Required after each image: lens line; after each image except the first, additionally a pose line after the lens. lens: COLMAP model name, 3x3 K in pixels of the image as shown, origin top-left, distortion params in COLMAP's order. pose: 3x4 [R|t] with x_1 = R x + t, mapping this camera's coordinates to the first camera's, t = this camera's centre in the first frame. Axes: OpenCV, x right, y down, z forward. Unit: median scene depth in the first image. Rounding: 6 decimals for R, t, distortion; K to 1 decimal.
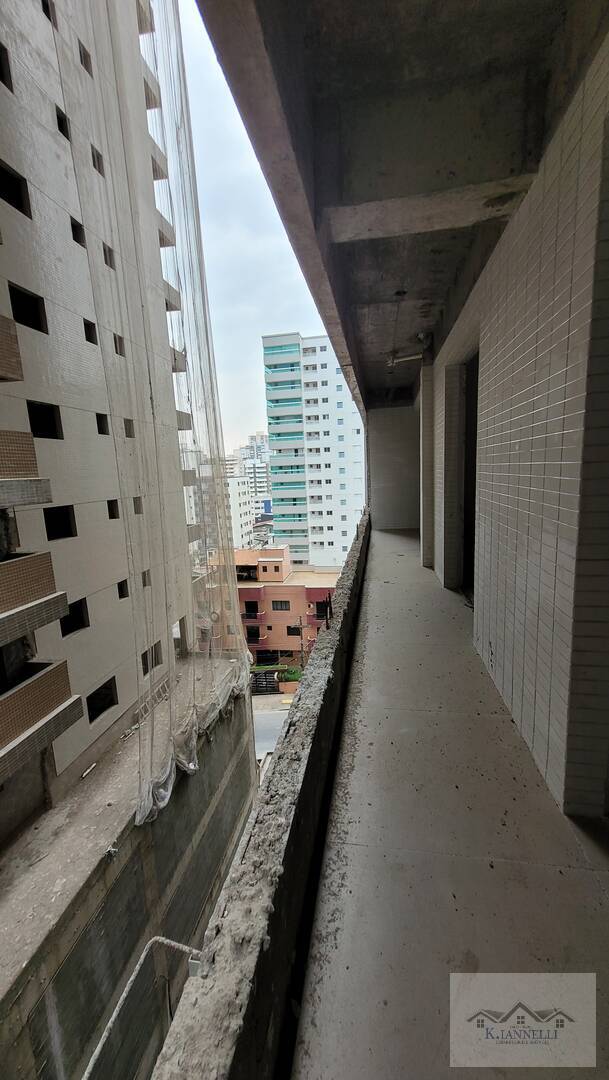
lens RADIAL K [[422.9, 0, 304.5], [0, 422.9, 544.4], [0, 0, 1]] dist [0.010155, -0.000219]
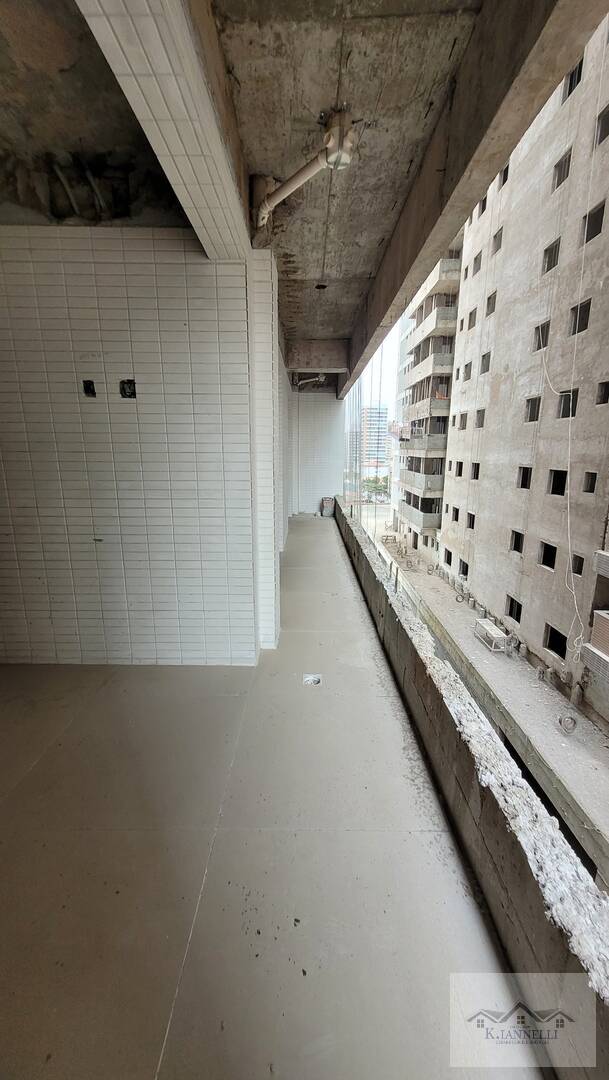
lens RADIAL K [[422.9, 0, 306.2], [0, 422.9, 542.1], [0, 0, 1]] dist [0.010155, -0.000219]
pose [[-0.985872, 0.072493, -0.151002, 0.438172], [0.014922, 0.935921, 0.351895, -0.358045], [0.166836, 0.344670, -0.923779, 2.046360]]
